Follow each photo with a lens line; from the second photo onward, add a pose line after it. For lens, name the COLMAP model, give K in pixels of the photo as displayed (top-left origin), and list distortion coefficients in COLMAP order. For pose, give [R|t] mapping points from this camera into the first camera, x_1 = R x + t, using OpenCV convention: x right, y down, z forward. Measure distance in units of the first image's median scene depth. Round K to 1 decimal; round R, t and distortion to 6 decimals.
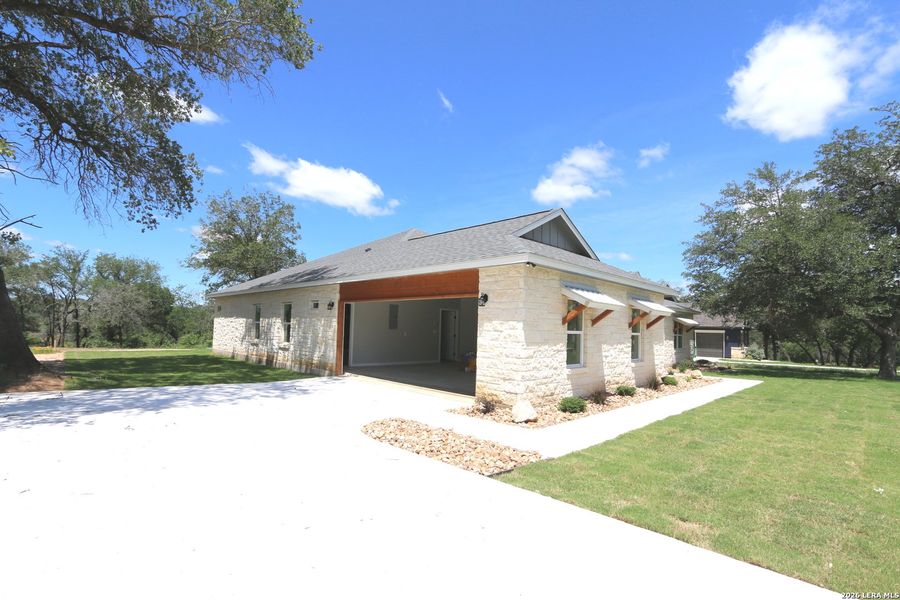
lens RADIAL K [[411.4, 0, 451.6], [0, 411.4, 292.5], [0, 0, 1]] dist [-0.016064, 0.001716]
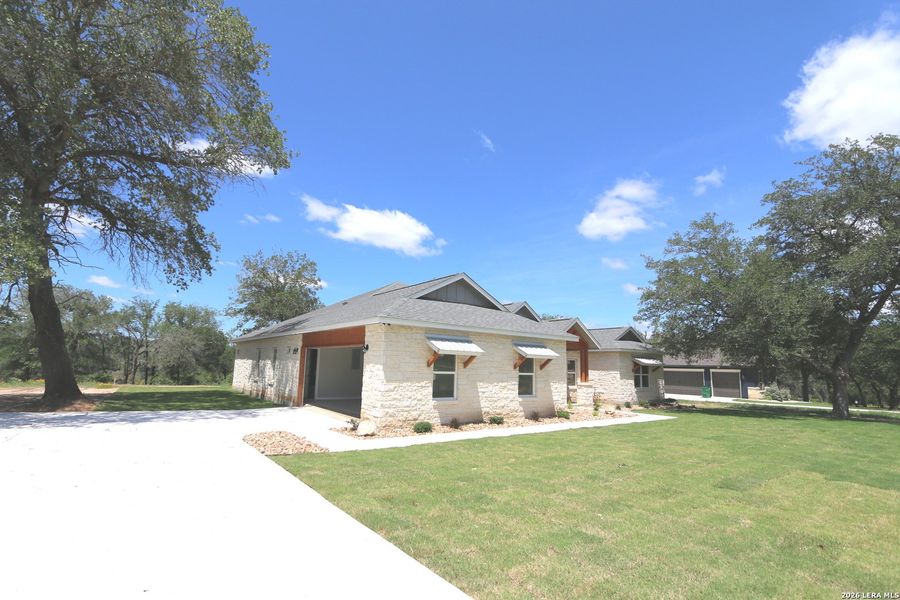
lens RADIAL K [[411.4, 0, 441.4], [0, 411.4, 304.8], [0, 0, 1]] dist [-0.016064, 0.001716]
pose [[0.990597, -0.020948, -0.135201, 0.197070], [0.012489, 0.997928, -0.063111, -0.015231], [0.136243, 0.060829, 0.988806, -0.129323]]
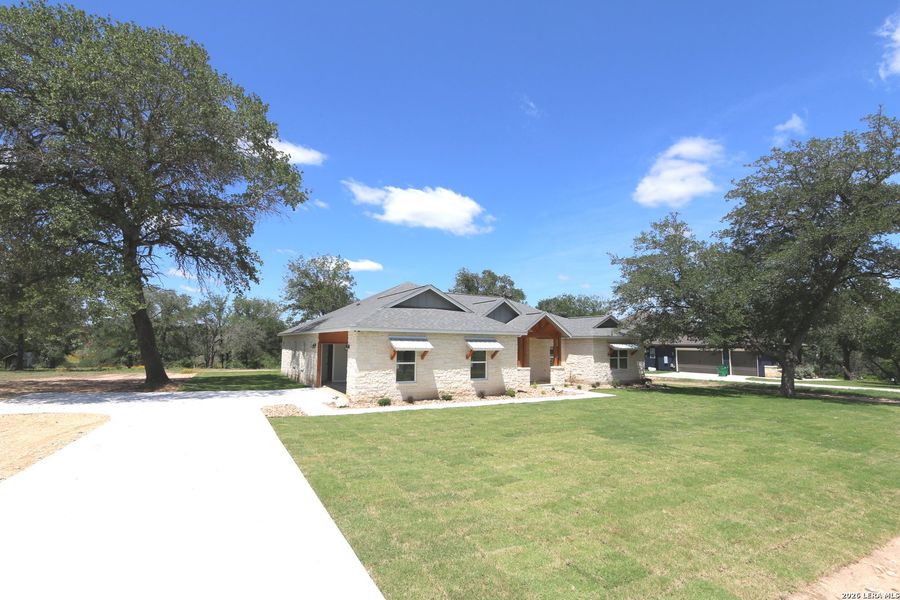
lens RADIAL K [[411.4, 0, 439.9], [0, 411.4, 305.8], [0, 0, 1]] dist [-0.016064, 0.001716]
pose [[0.961396, -0.044391, -0.271565, 0.396088], [0.041818, 0.999009, -0.015257, -0.050828], [0.271973, 0.003312, 0.962299, -0.292513]]
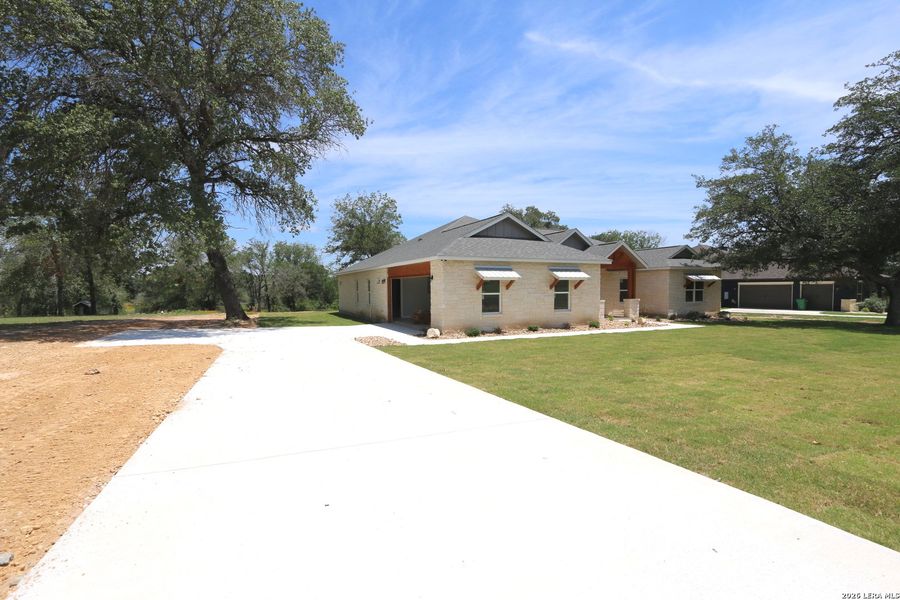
lens RADIAL K [[411.4, 0, 439.4], [0, 411.4, 300.1], [0, 0, 1]] dist [-0.016064, 0.001716]
pose [[0.938694, -0.026353, -0.343742, 0.290543], [0.065546, 0.992529, 0.102903, -0.029145], [0.338462, -0.119125, 0.933409, -0.294800]]
